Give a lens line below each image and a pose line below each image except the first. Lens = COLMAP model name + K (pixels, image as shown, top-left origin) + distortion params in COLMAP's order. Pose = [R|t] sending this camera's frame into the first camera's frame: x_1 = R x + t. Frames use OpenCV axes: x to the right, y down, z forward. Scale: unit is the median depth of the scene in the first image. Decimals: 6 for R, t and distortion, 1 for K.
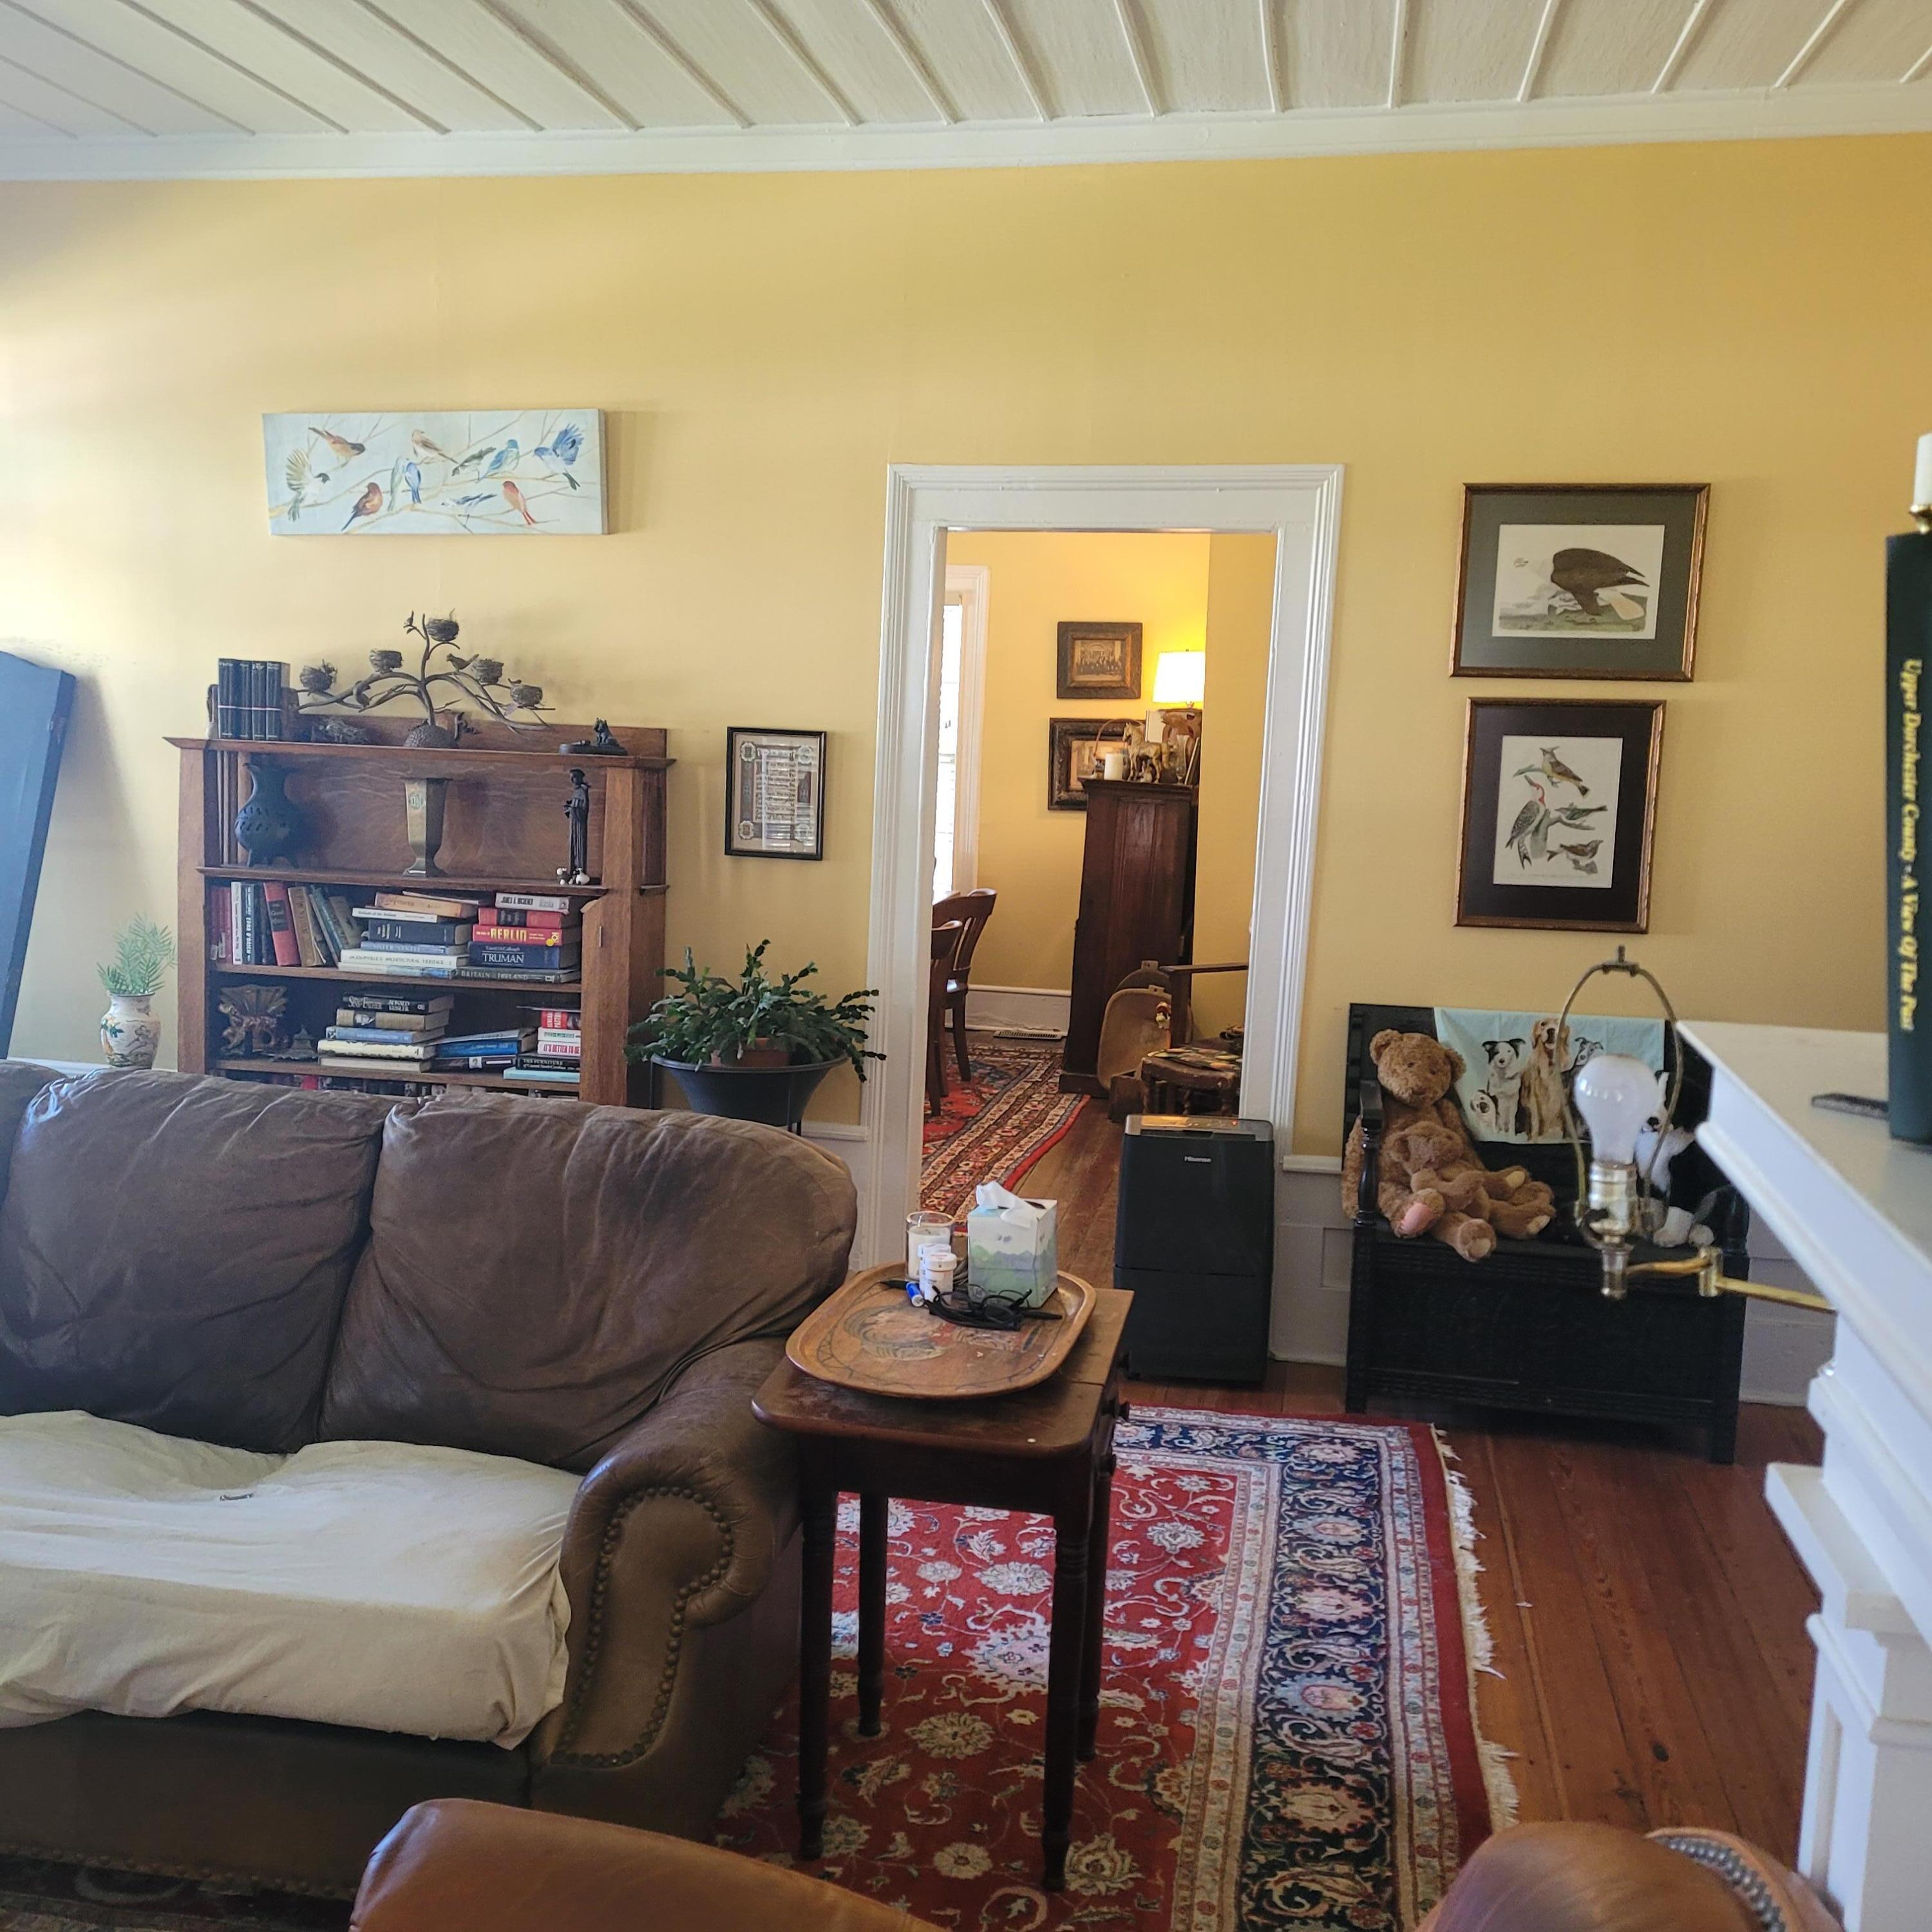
lens RADIAL K [[1929.0, 0, 967.3], [0, 1929.0, 980.7], [0, 0, 1]] dist [0.047982, 0.000000]
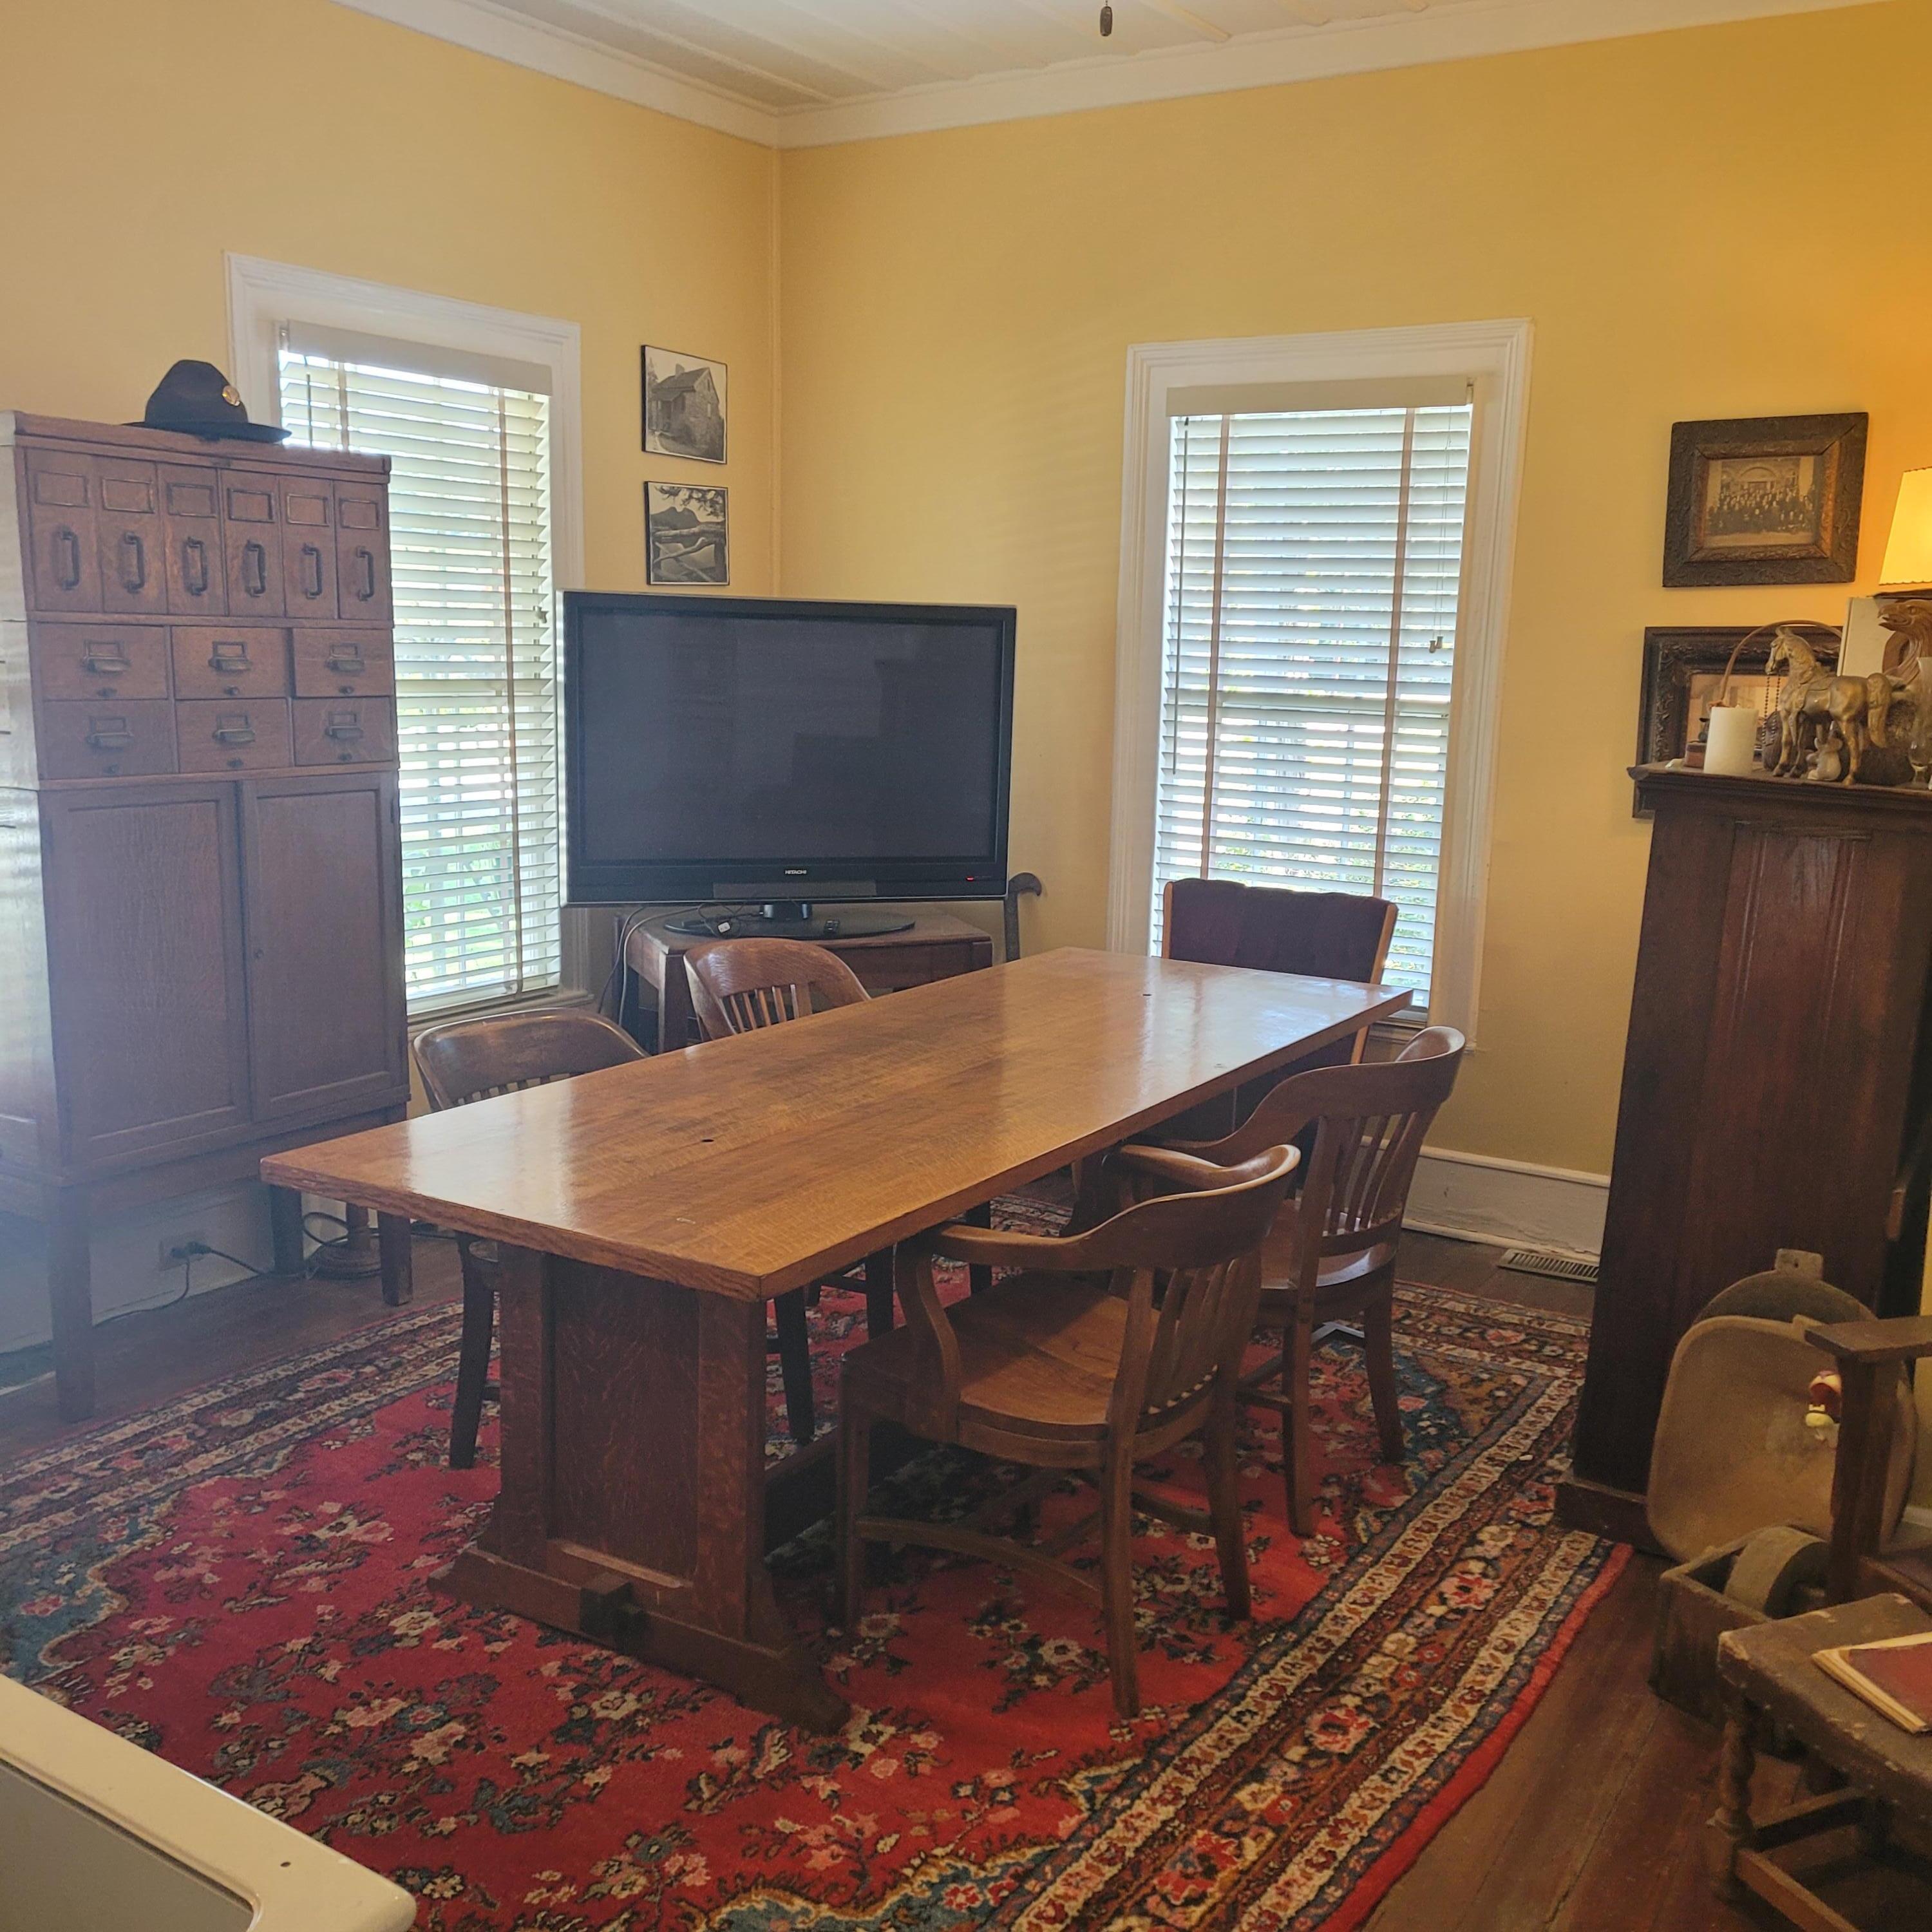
lens RADIAL K [[1929.0, 0, 980.1], [0, 1929.0, 971.1], [0, 0, 1]] dist [0.047982, 0.000000]
pose [[0.933442, 0.048394, -0.355448, 0.064964], [-0.038792, 0.998665, 0.034095, -0.060926], [0.356624, -0.018037, 0.934074, 0.489800]]
